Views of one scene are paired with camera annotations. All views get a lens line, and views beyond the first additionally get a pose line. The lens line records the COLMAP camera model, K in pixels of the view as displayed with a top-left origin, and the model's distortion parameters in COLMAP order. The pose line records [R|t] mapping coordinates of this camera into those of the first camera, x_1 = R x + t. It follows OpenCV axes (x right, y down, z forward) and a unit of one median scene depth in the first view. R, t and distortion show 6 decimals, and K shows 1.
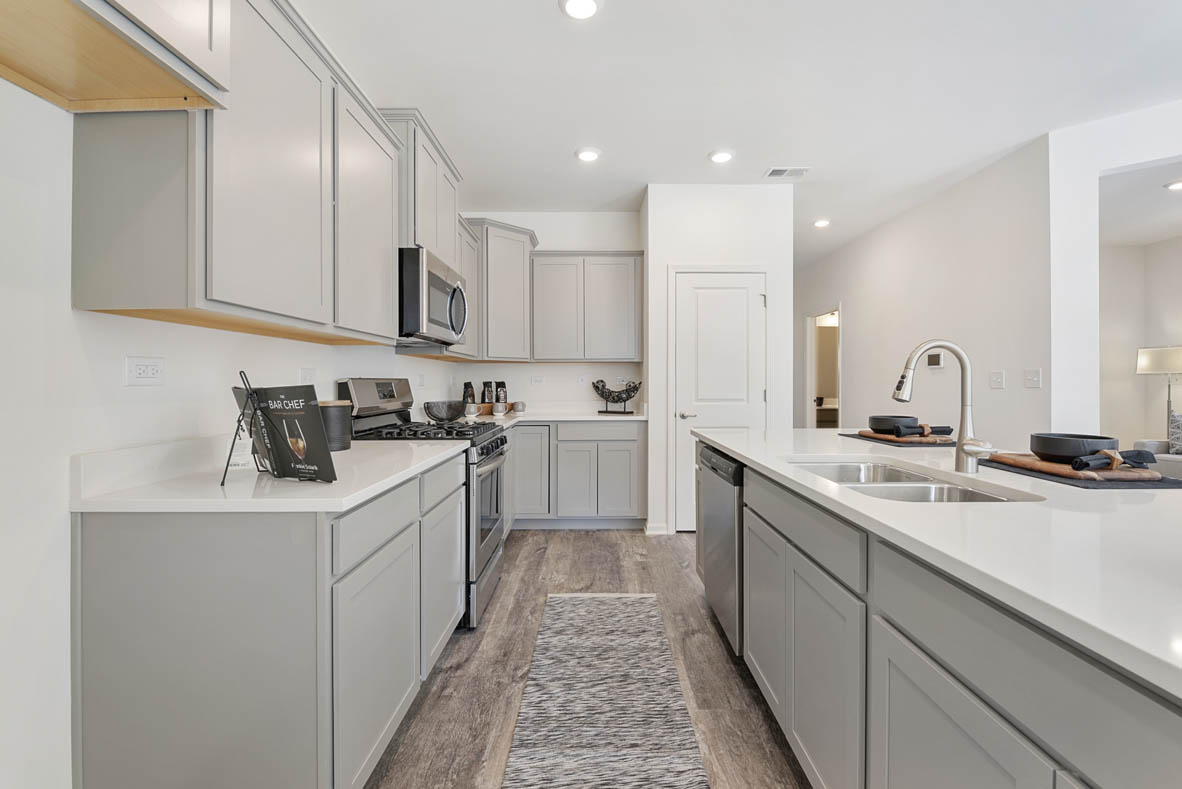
lens RADIAL K [[516.9, 0, 581.7], [0, 516.9, 381.3], [0, 0, 1]] dist [-0.010742, -0.003828]
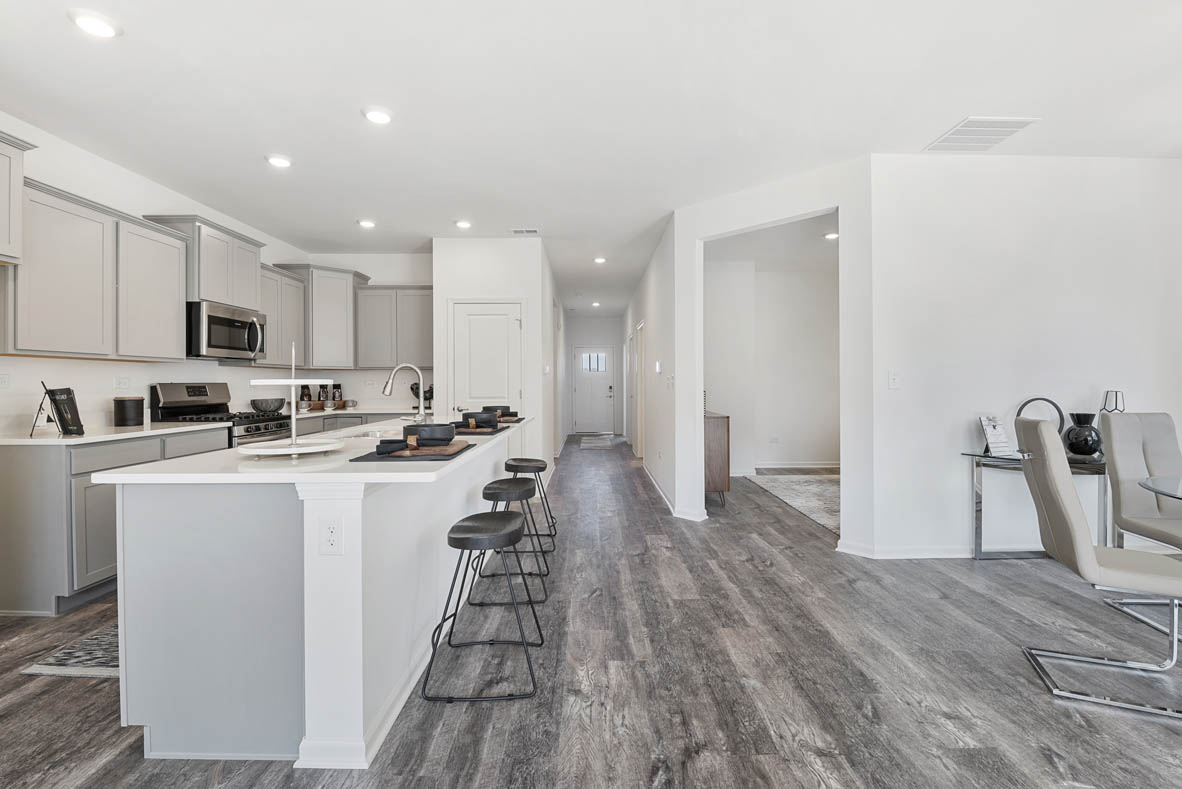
lens RADIAL K [[516.9, 0, 585.8], [0, 516.9, 388.8], [0, 0, 1]] dist [-0.010742, -0.003828]
pose [[0.999781, -0.004440, 0.020434, 0.512054], [0.004200, 0.999922, 0.011770, -0.001385], [-0.020485, -0.011682, 0.999722, -0.372166]]
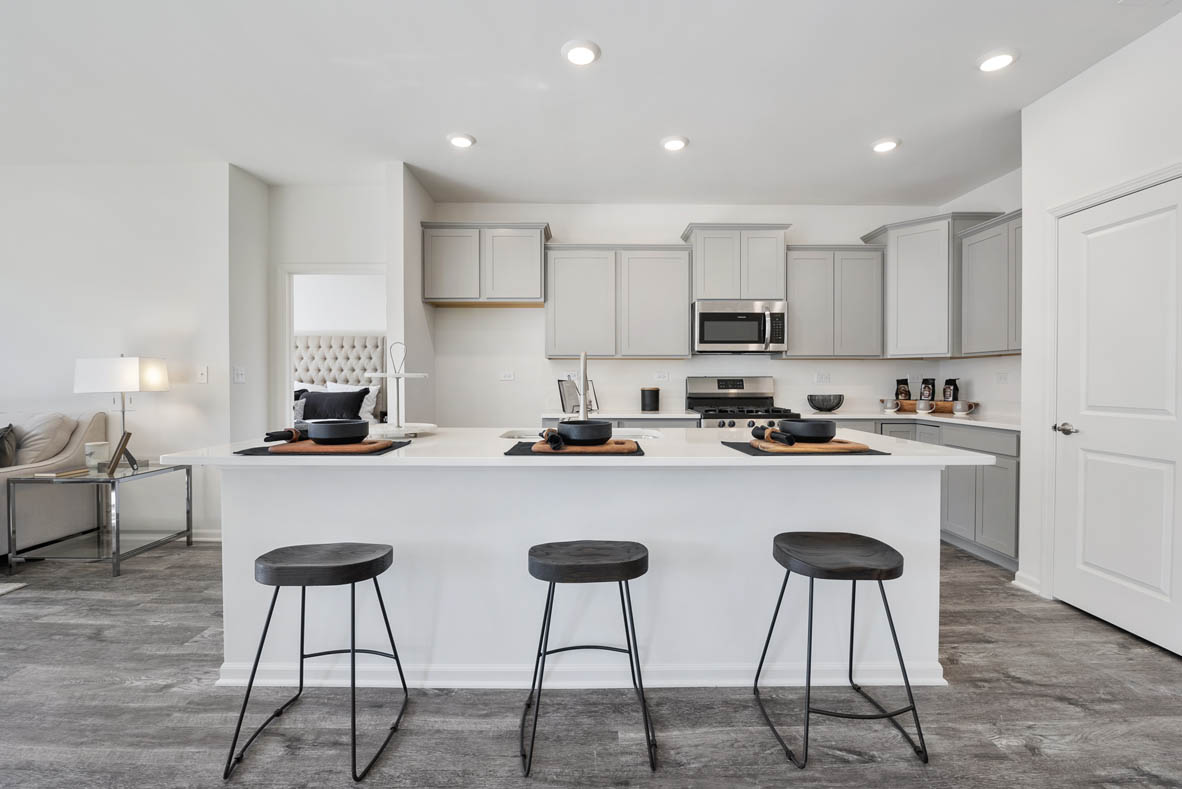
lens RADIAL K [[516.9, 0, 607.8], [0, 516.9, 386.4], [0, 0, 1]] dist [-0.010742, -0.003828]
pose [[0.035590, 0.014220, -0.999265, 0.854233], [0.000056, 0.999899, 0.014231, 0.000914], [0.999366, -0.000562, 0.035586, 0.391473]]
